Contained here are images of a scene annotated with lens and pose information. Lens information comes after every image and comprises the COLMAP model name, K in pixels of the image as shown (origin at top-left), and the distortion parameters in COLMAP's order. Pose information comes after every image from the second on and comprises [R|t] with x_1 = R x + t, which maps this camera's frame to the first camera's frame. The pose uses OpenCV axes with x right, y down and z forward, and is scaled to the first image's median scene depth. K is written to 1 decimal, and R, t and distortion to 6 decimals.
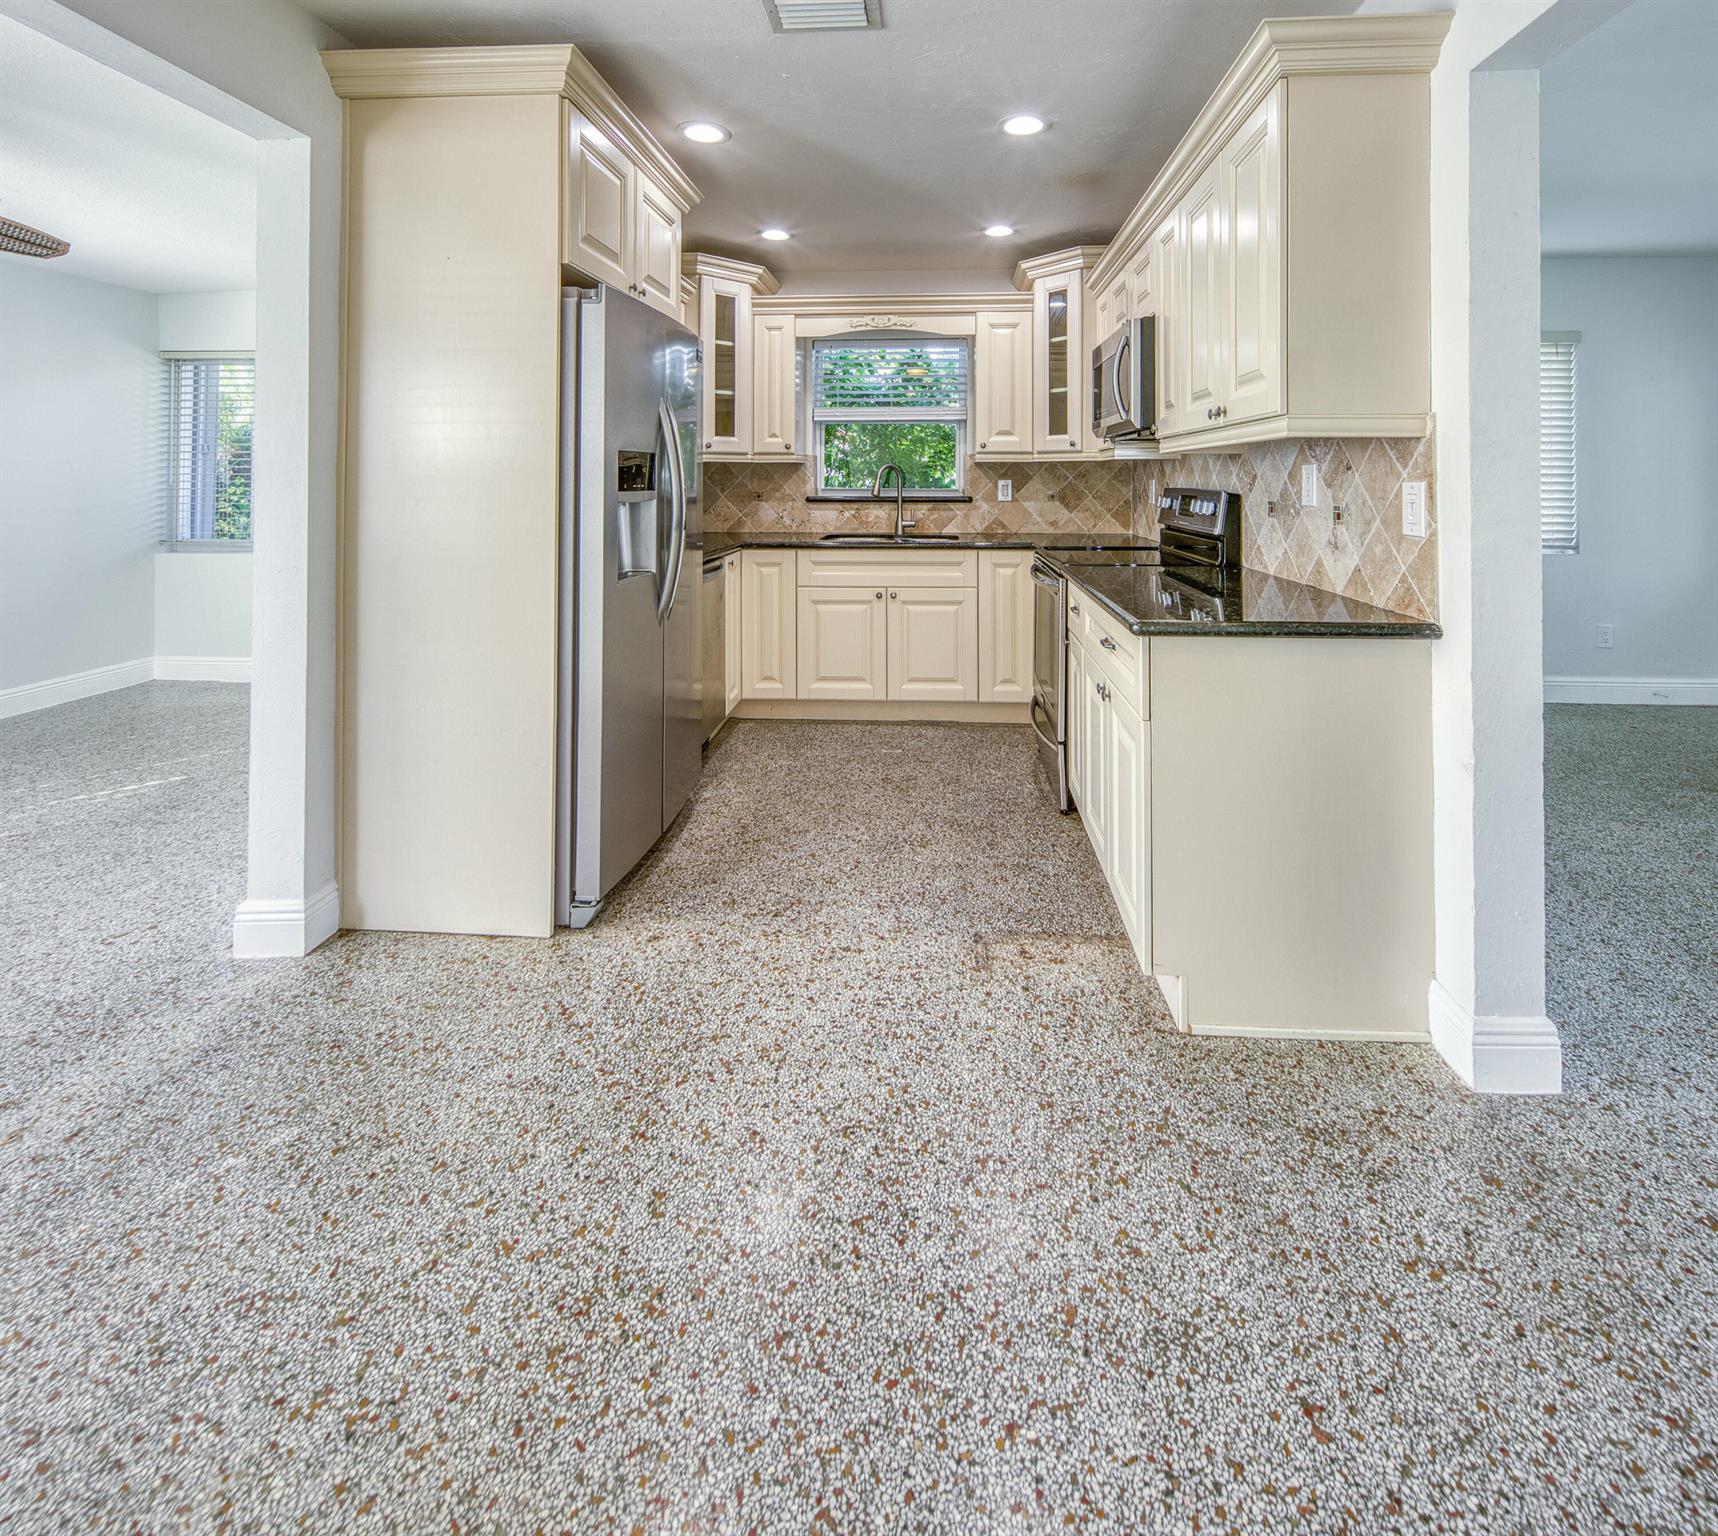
lens RADIAL K [[794.5, 0, 897.2], [0, 794.5, 767.2], [0, 0, 1]] dist [0.002706, -0.016463]
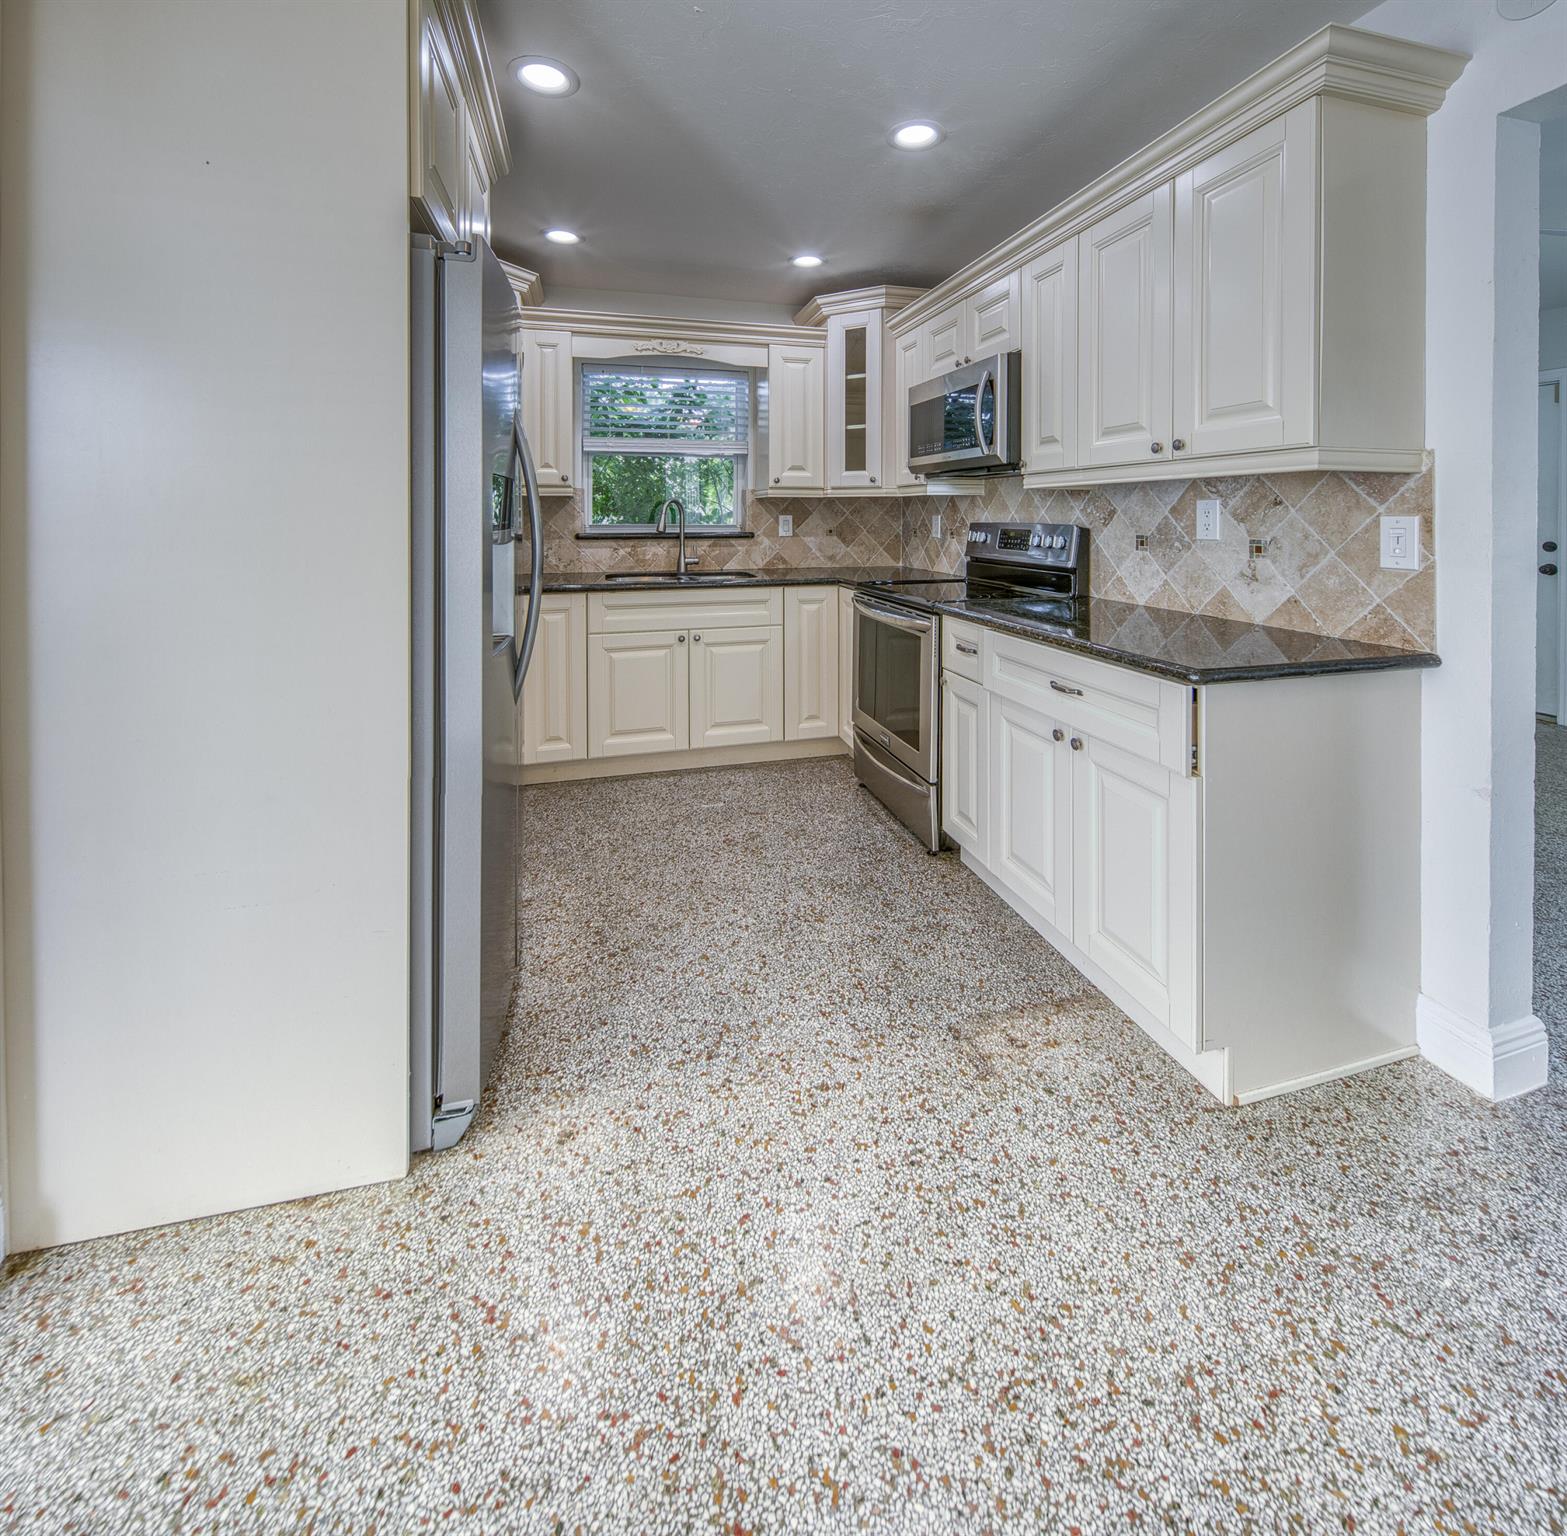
lens RADIAL K [[724.3, 0, 790.5], [0, 724.3, 727.0], [0, 0, 1]] dist [0.001323, -0.006836]
pose [[0.942190, -0.093309, 0.321826, -0.244526], [0.113566, 0.992524, -0.044710, -0.084936], [-0.315249, 0.078673, 0.945742, 0.238869]]
